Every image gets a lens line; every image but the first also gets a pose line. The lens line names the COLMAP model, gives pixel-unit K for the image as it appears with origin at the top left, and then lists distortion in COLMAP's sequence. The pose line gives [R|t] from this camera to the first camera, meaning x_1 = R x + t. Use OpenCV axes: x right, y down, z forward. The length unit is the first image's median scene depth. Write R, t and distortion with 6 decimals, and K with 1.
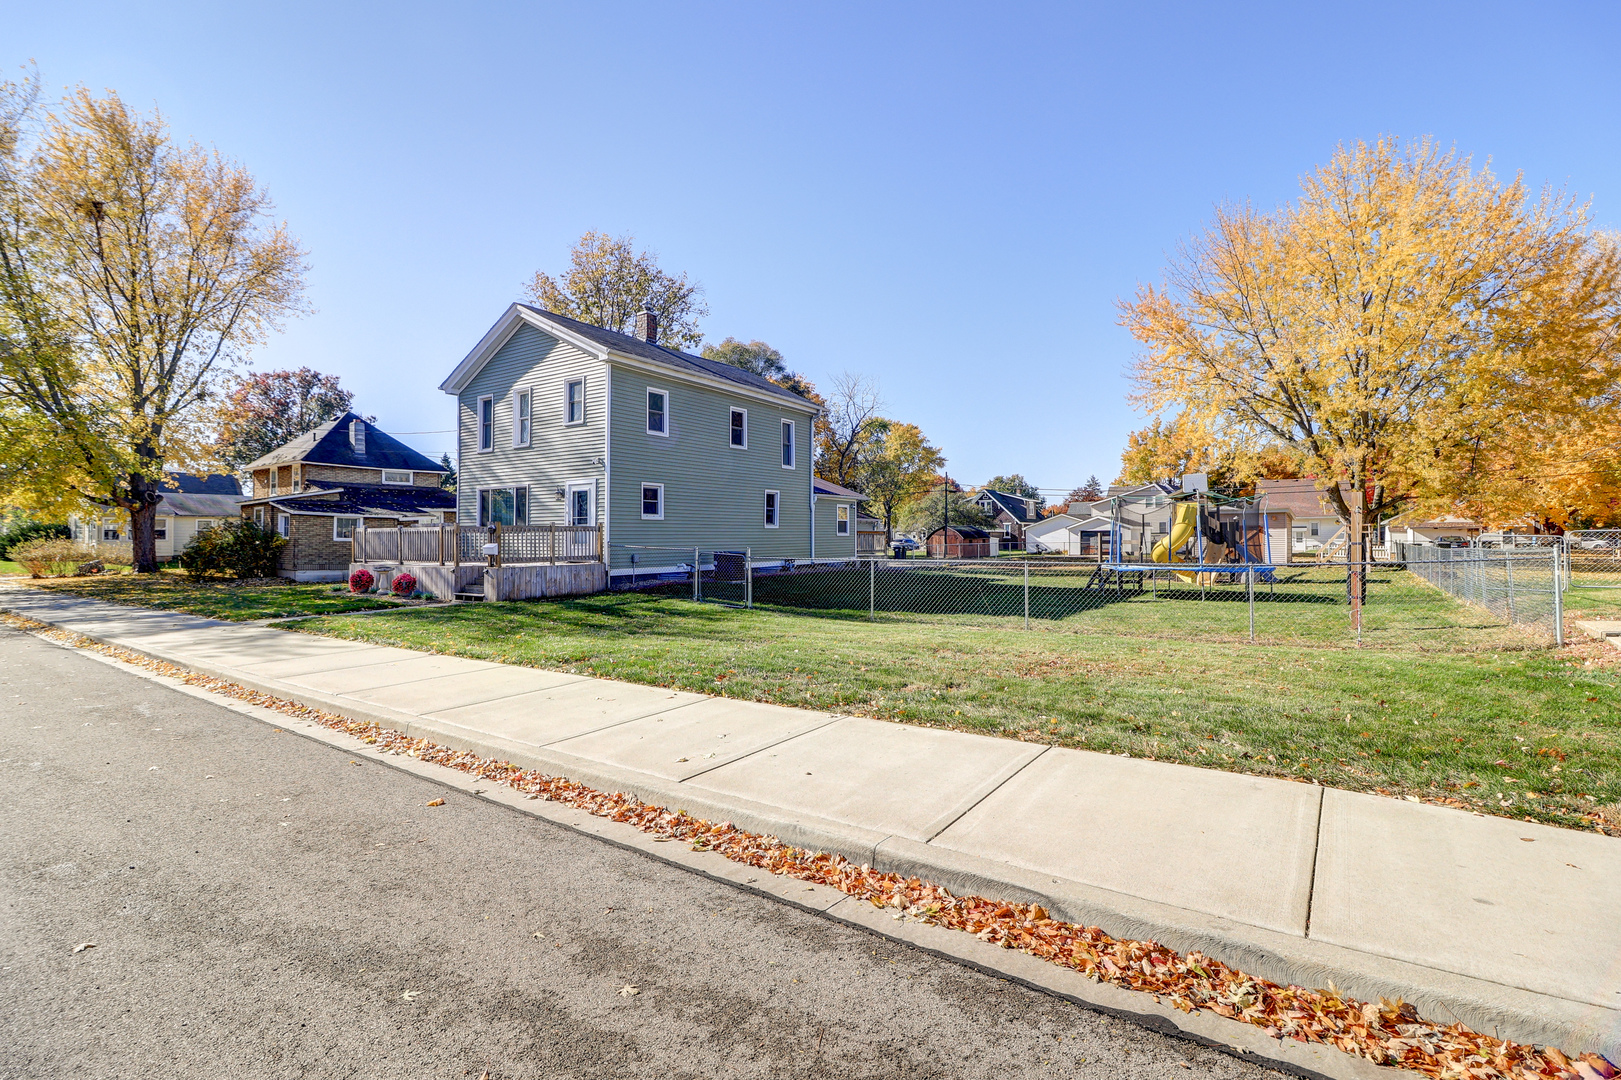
lens RADIAL K [[758.8, 0, 806.8], [0, 758.8, 539.7], [0, 0, 1]] dist [-0.007118, -0.002060]
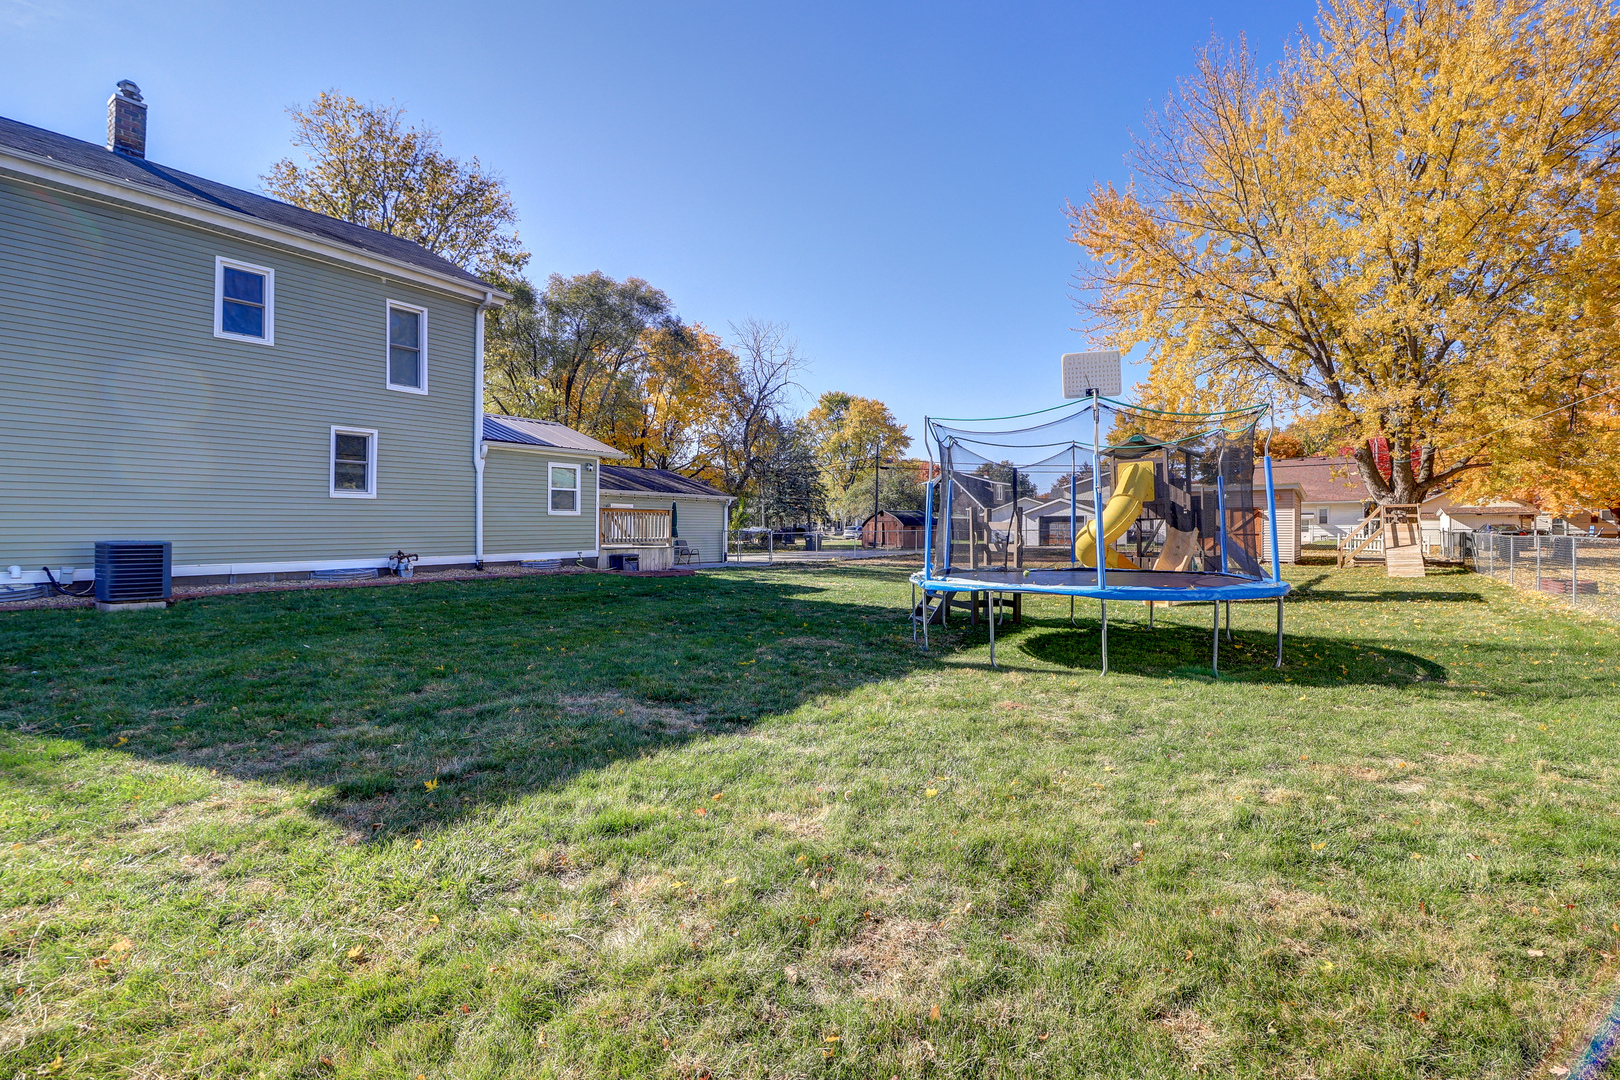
lens RADIAL K [[758.3, 0, 816.0], [0, 758.3, 533.6], [0, 0, 1]] dist [-0.007118, -0.002060]
pose [[0.999955, 0.003558, 0.008818, 0.186799], [-0.003617, 0.999971, 0.006643, 0.003787], [-0.008794, -0.006674, 0.999939, 0.307028]]
